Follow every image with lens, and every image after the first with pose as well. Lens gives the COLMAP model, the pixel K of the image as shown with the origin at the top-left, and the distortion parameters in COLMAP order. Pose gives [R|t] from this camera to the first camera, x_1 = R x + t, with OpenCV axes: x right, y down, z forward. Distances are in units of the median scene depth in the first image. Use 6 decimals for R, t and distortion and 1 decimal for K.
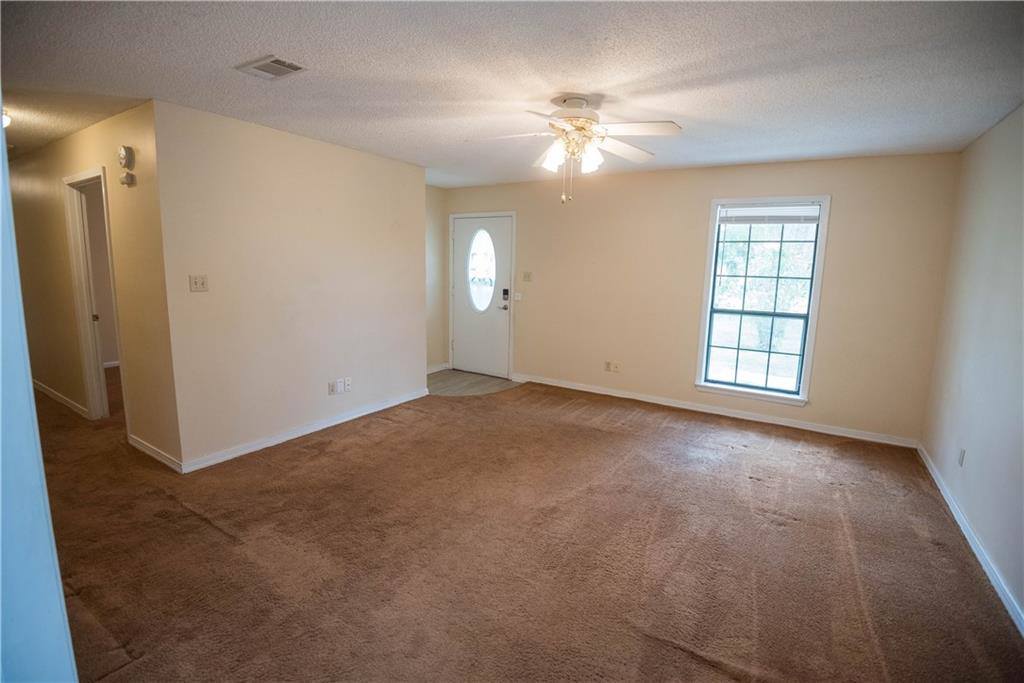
lens RADIAL K [[467.5, 0, 515.3], [0, 467.5, 333.9], [0, 0, 1]] dist [-0.022070, -0.009006]
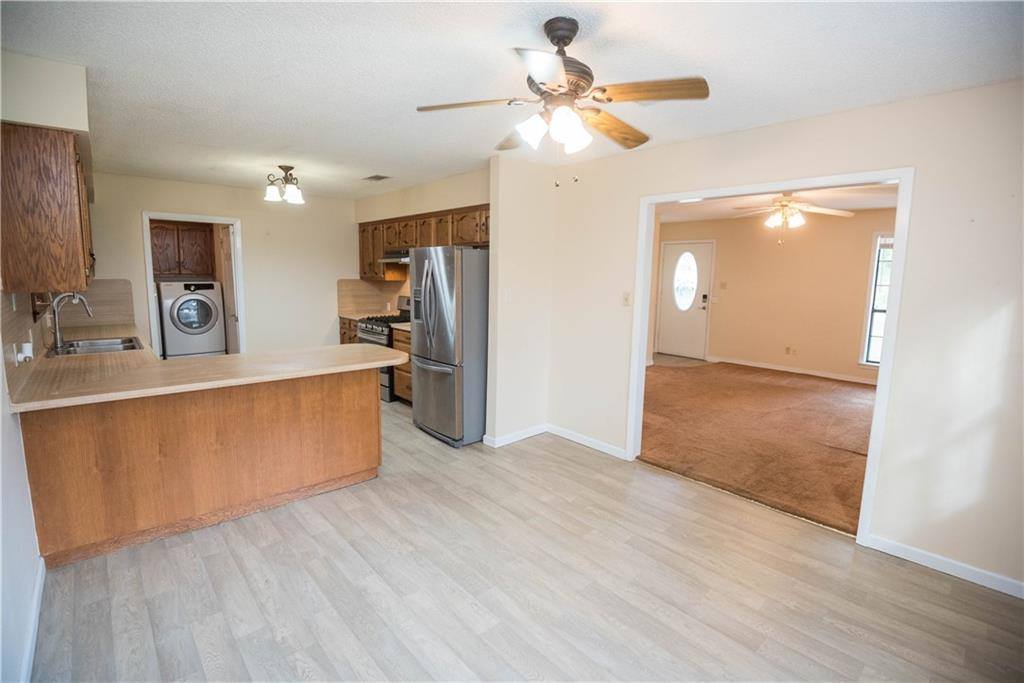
lens RADIAL K [[467.5, 0, 516.3], [0, 467.5, 335.7], [0, 0, 1]] dist [-0.022070, -0.009006]
pose [[0.962156, 0.029756, -0.270870, -0.256545], [-0.035246, 0.999260, -0.015424, 0.094201], [0.270210, 0.024388, 0.962492, -0.680367]]
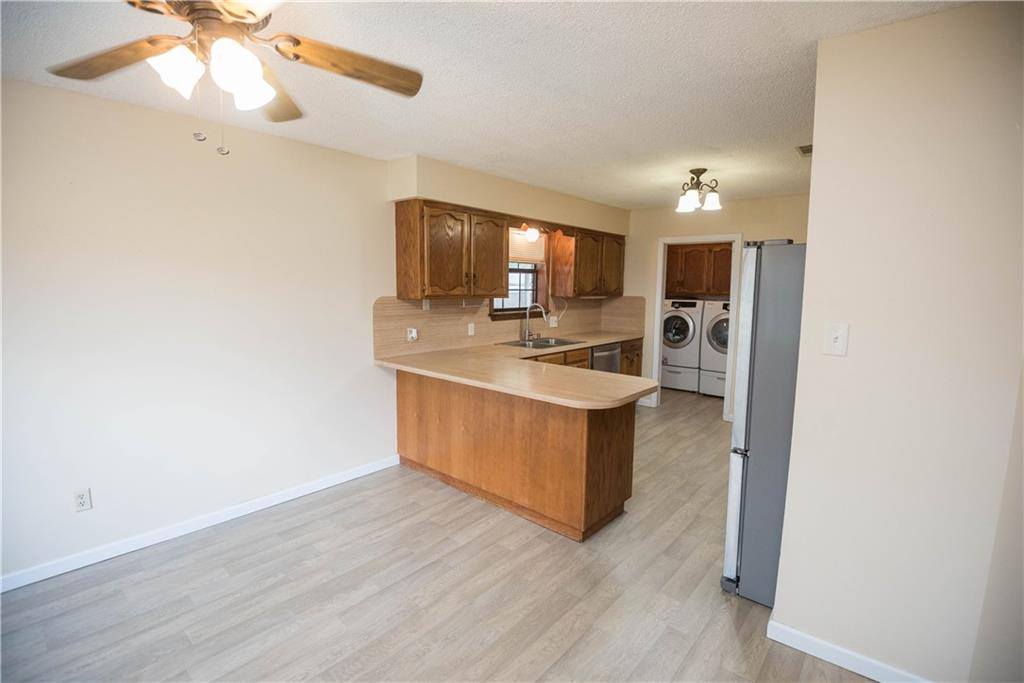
lens RADIAL K [[467.5, 0, 513.9], [0, 467.5, 333.9], [0, 0, 1]] dist [-0.022070, -0.009006]
pose [[-0.155585, 0.078032, -0.984736, -0.069585], [-0.160444, 0.981642, 0.103136, -0.001815], [0.974706, 0.174041, -0.140209, -0.005334]]
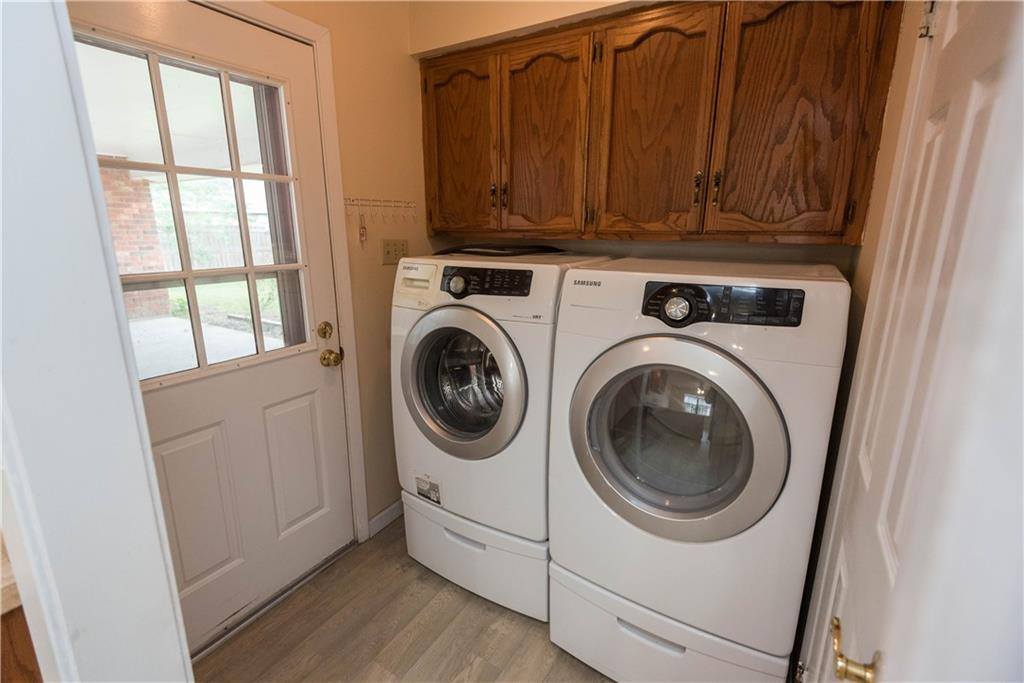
lens RADIAL K [[467.5, 0, 514.7], [0, 467.5, 344.7], [0, 0, 1]] dist [-0.022070, -0.009006]
pose [[-0.010730, 0.228941, -0.973381, -1.370845], [-0.148519, 0.962275, 0.227966, -0.069440], [0.988851, 0.147011, 0.023677, 0.344390]]
